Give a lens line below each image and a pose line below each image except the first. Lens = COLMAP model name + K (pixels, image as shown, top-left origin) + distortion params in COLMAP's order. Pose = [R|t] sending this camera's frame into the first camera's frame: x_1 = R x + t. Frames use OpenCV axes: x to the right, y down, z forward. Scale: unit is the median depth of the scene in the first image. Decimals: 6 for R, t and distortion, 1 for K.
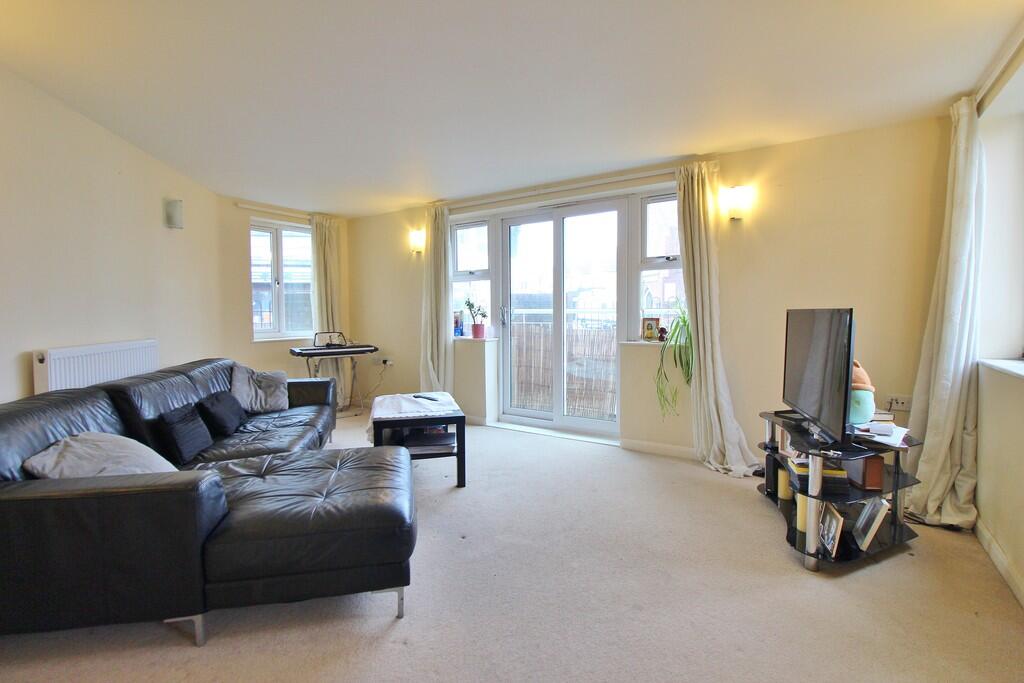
lens RADIAL K [[475.8, 0, 515.3], [0, 475.8, 331.0], [0, 0, 1]] dist [0.000744, -0.011419]
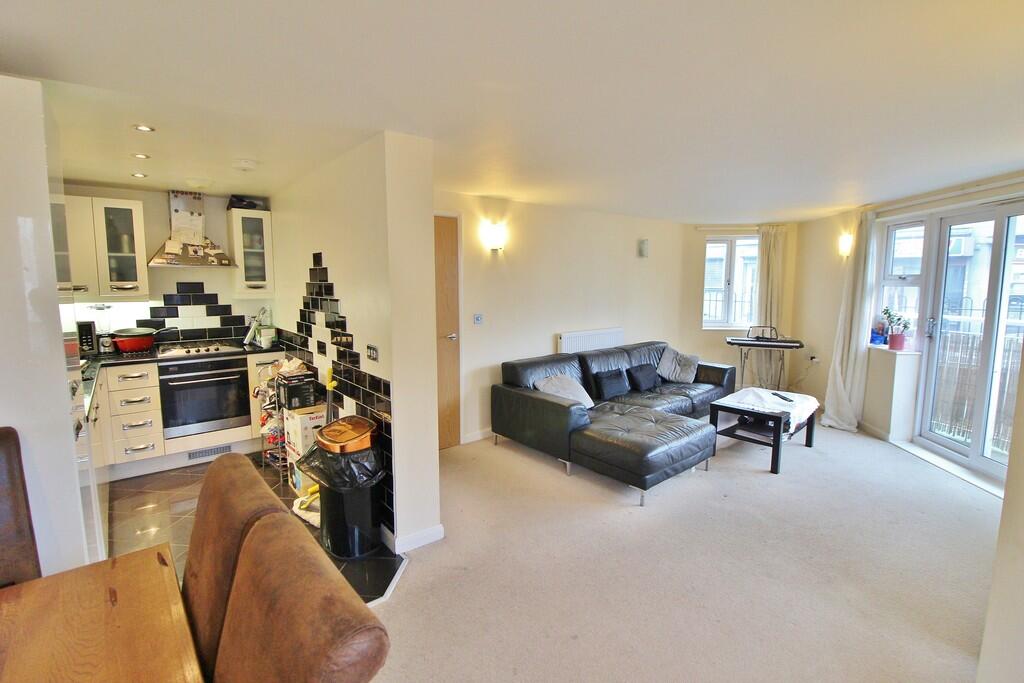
lens RADIAL K [[475.8, 0, 515.3], [0, 475.8, 331.0], [0, 0, 1]] dist [0.000744, -0.011419]
pose [[0.471132, 0.100604, -0.876307, 0.387543], [-0.039190, 0.994881, 0.093148, -0.079620], [0.881192, -0.009543, 0.472663, -0.103735]]
